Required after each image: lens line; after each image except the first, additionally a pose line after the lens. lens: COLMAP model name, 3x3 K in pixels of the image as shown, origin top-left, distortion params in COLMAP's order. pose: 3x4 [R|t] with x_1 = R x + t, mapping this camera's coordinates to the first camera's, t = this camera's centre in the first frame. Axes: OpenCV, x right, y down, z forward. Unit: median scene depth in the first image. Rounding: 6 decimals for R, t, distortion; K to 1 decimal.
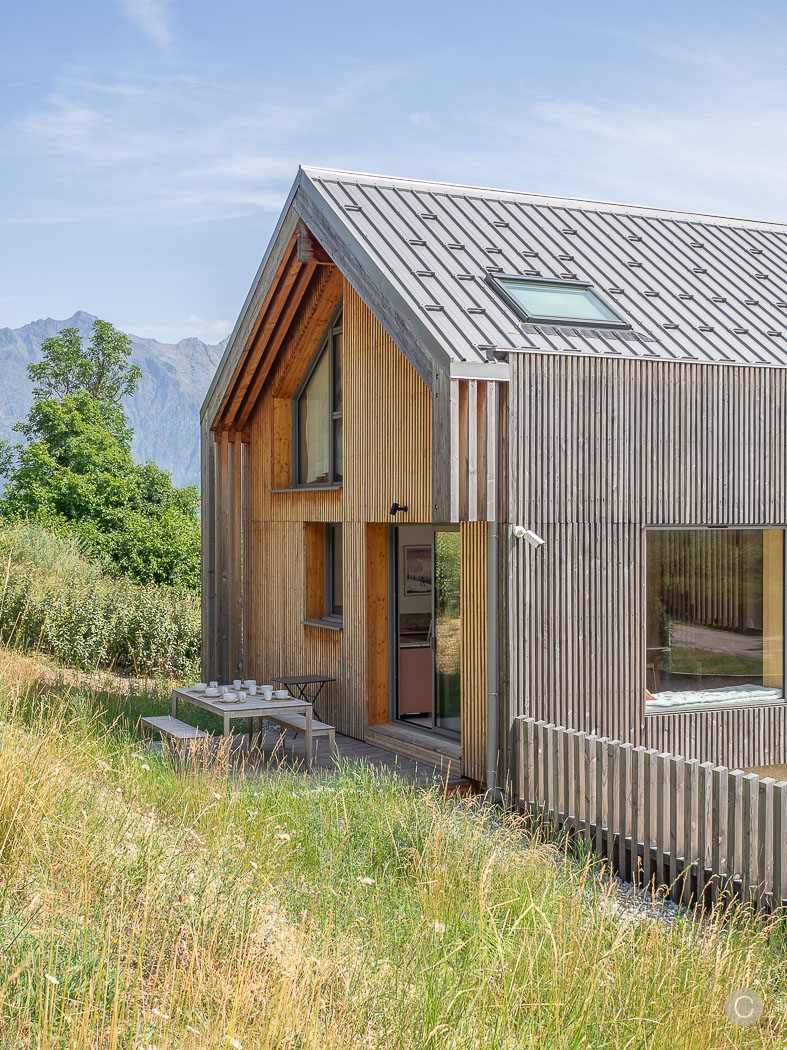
lens RADIAL K [[1342.2, 0, 394.2], [0, 1342.2, 527.5], [0, 0, 1]] dist [0.010455, 0.000000]
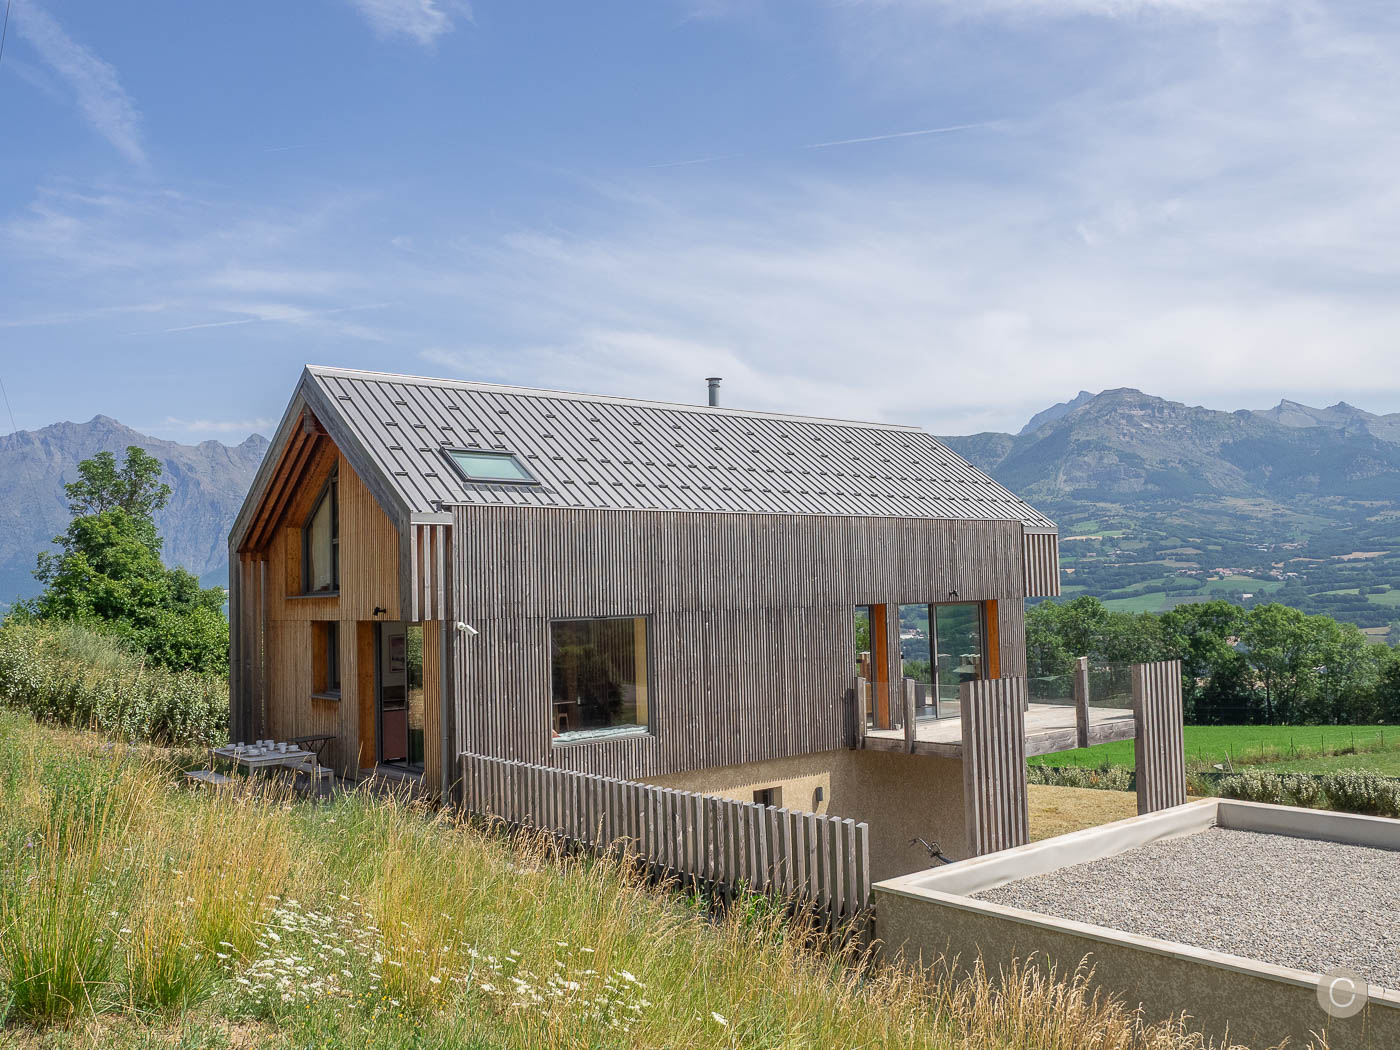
lens RADIAL K [[1211.0, 0, 693.9], [0, 1211.0, 522.7], [0, 0, 1]] dist [0.008723, -0.012990]
pose [[0.973559, -0.012820, 0.228076, 0.034211], [0.028253, 0.997516, -0.064530, -0.014709], [-0.226682, 0.069267, 0.971502, -0.306496]]
